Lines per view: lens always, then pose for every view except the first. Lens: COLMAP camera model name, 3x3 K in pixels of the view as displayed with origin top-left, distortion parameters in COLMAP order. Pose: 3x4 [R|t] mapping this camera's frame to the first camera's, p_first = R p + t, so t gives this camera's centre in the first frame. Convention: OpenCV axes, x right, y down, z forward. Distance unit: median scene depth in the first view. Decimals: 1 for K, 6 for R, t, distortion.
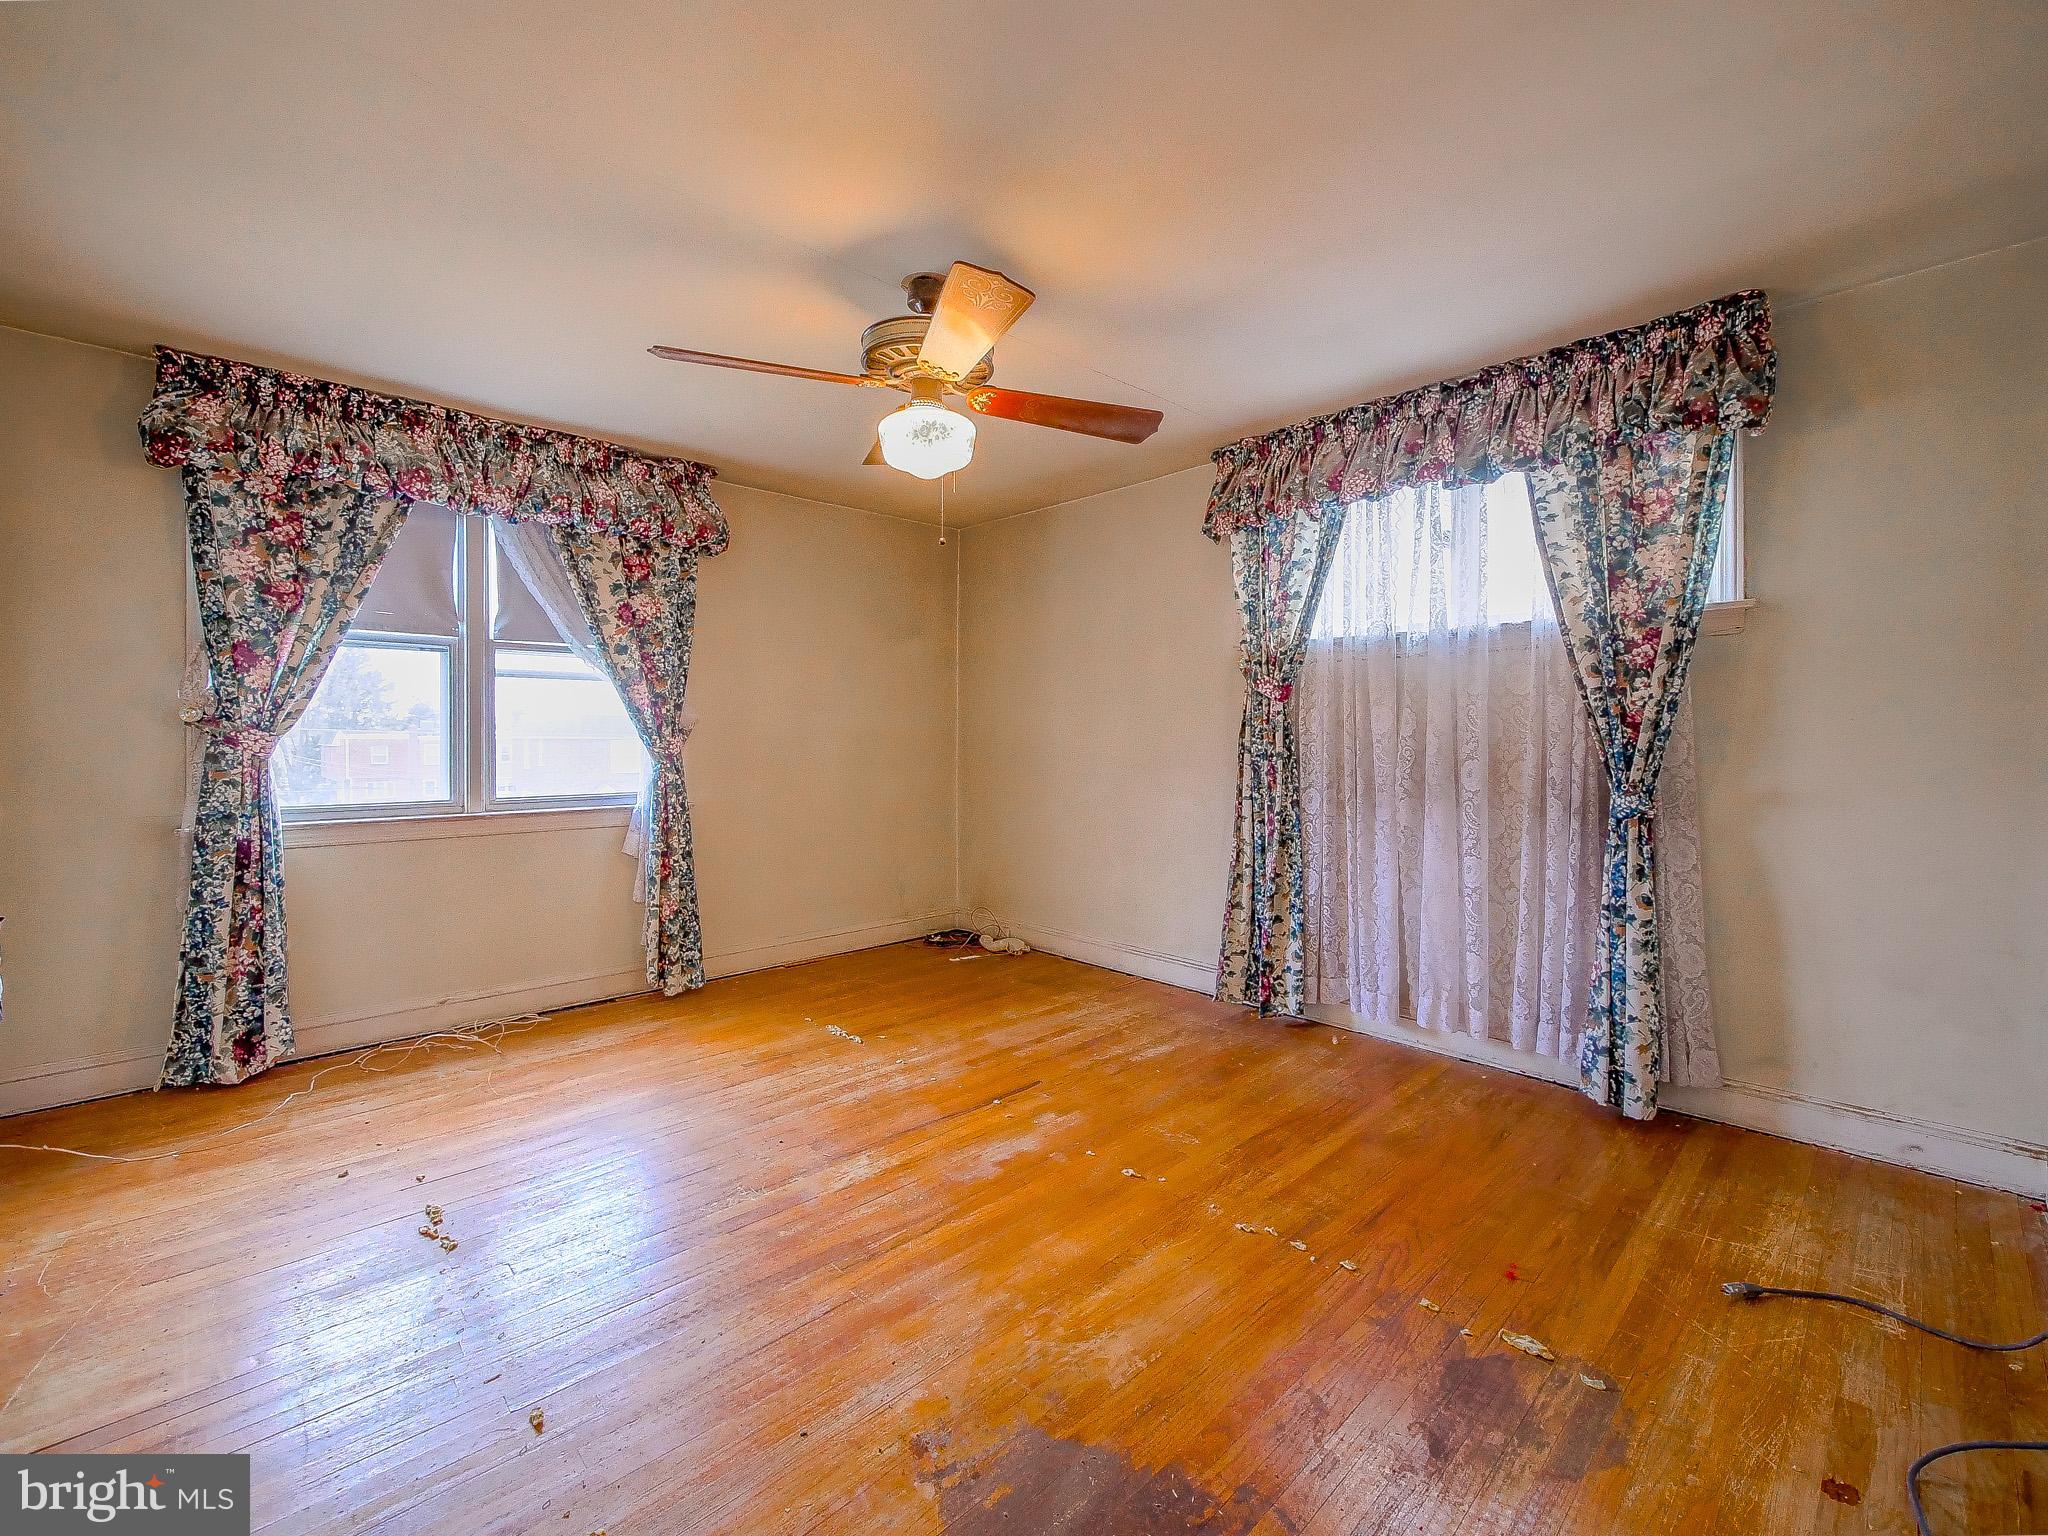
lens RADIAL K [[875.4, 0, 1031.9], [0, 875.4, 758.8], [0, 0, 1]] dist [-0.003869, -0.000186]
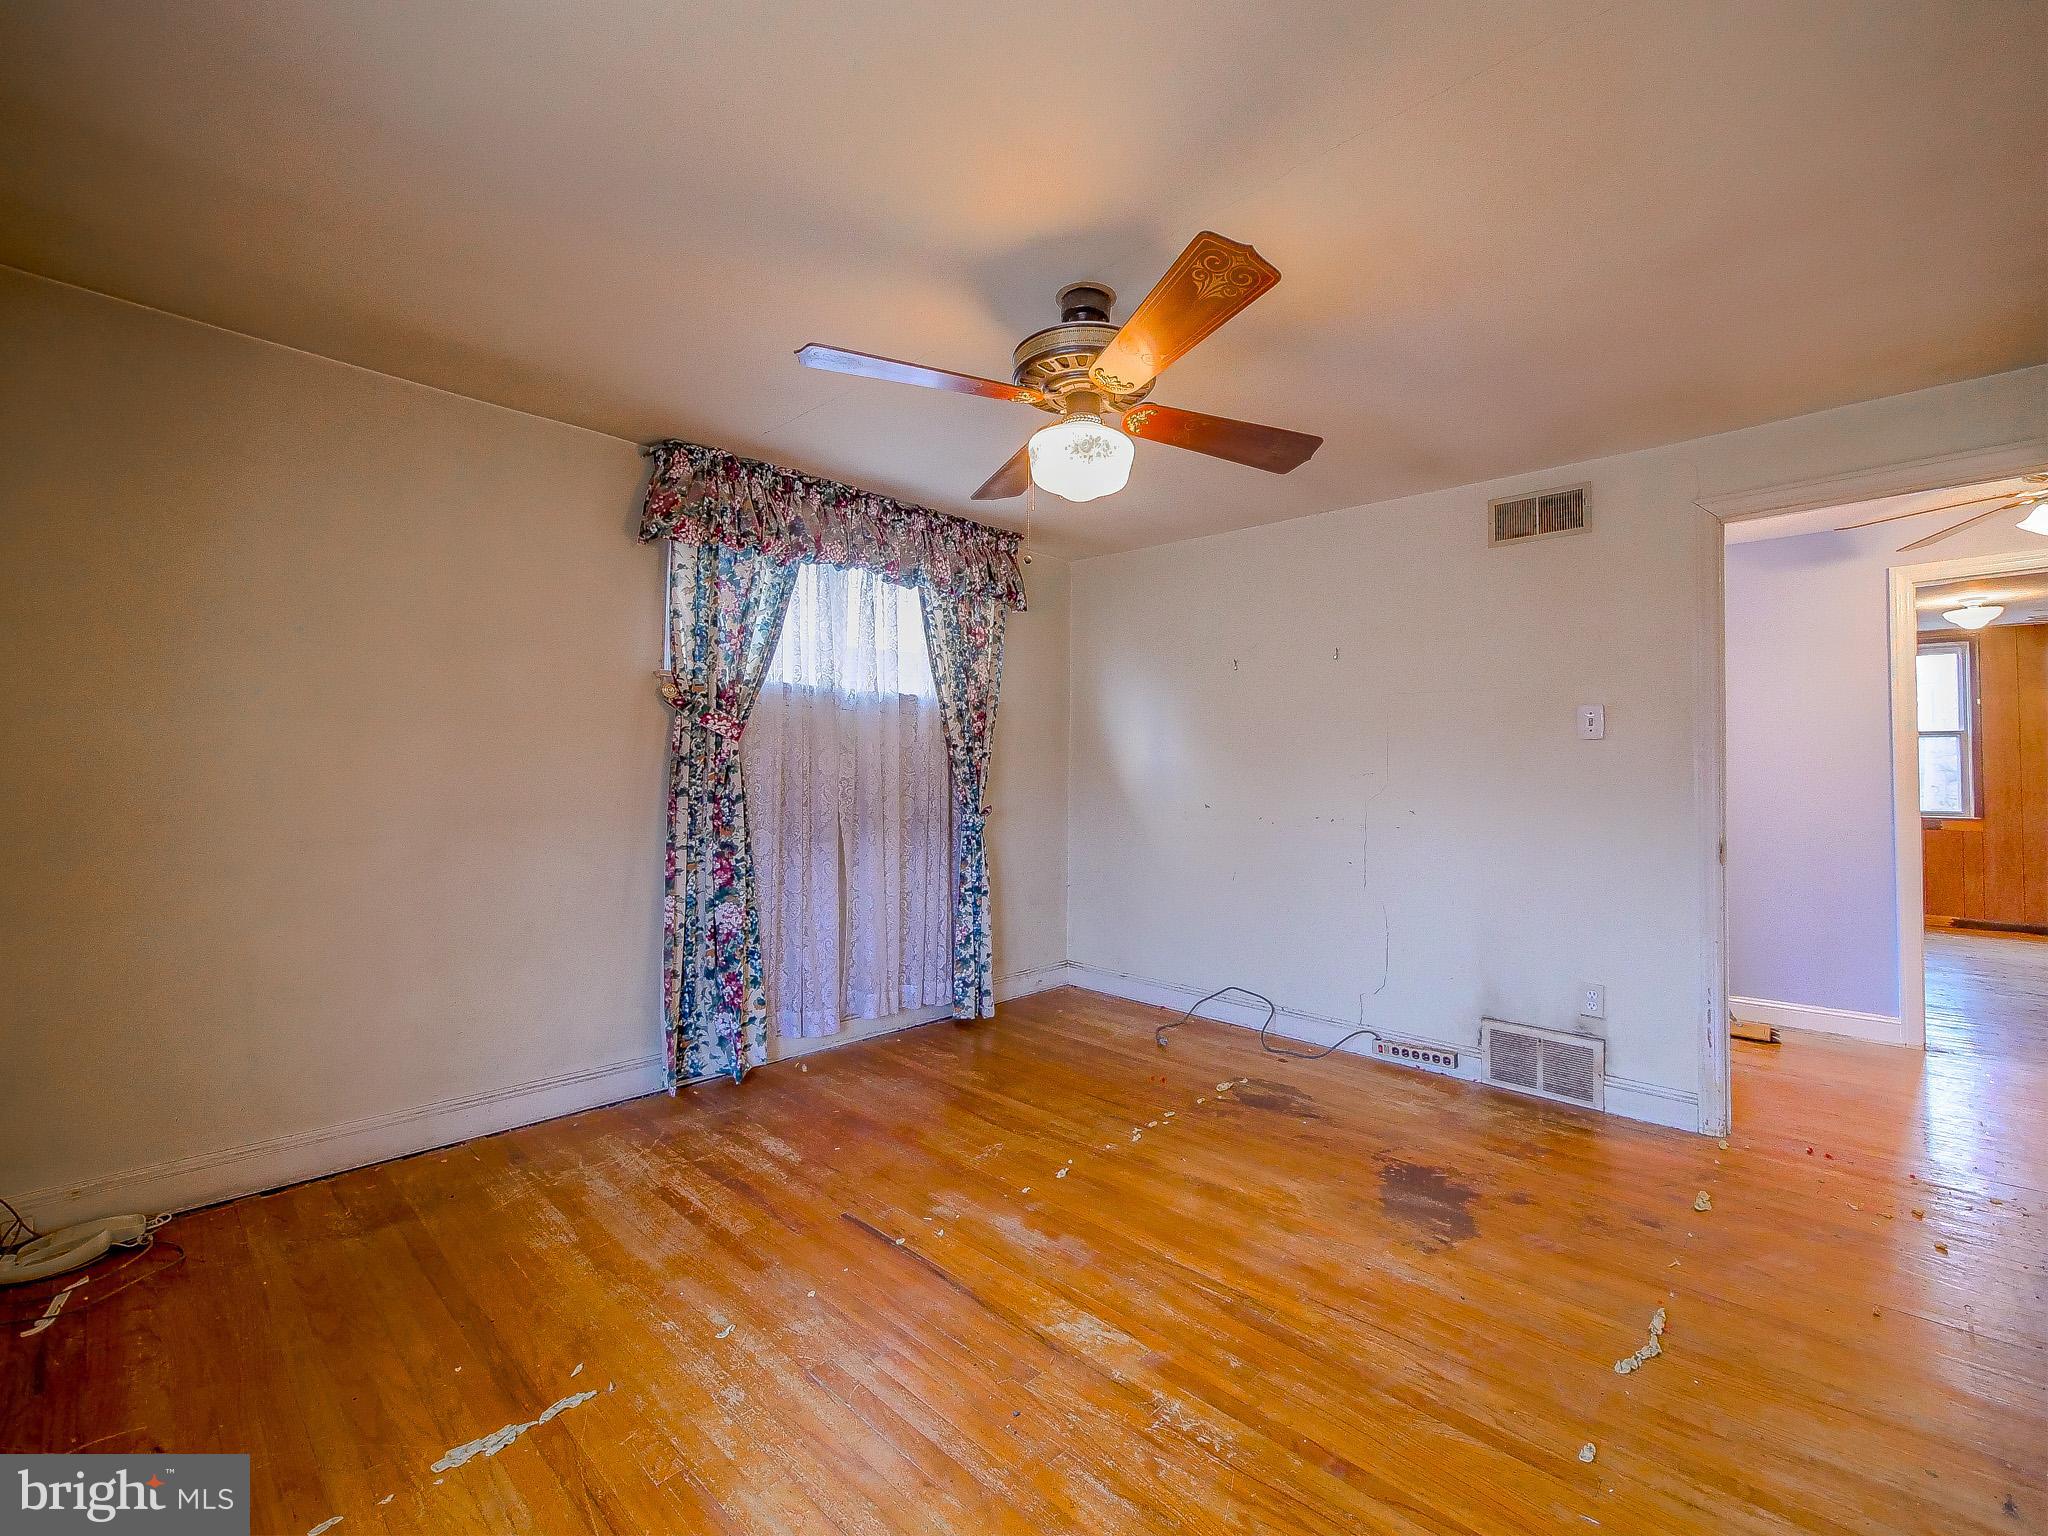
lens RADIAL K [[875.4, 0, 1031.9], [0, 875.4, 758.8], [0, 0, 1]] dist [-0.003869, -0.000186]
pose [[-0.053294, 0.020371, 0.998371, -0.768591], [0.017516, 0.999657, -0.019462, -0.024329], [-0.998425, 0.016450, -0.053633, 0.832879]]
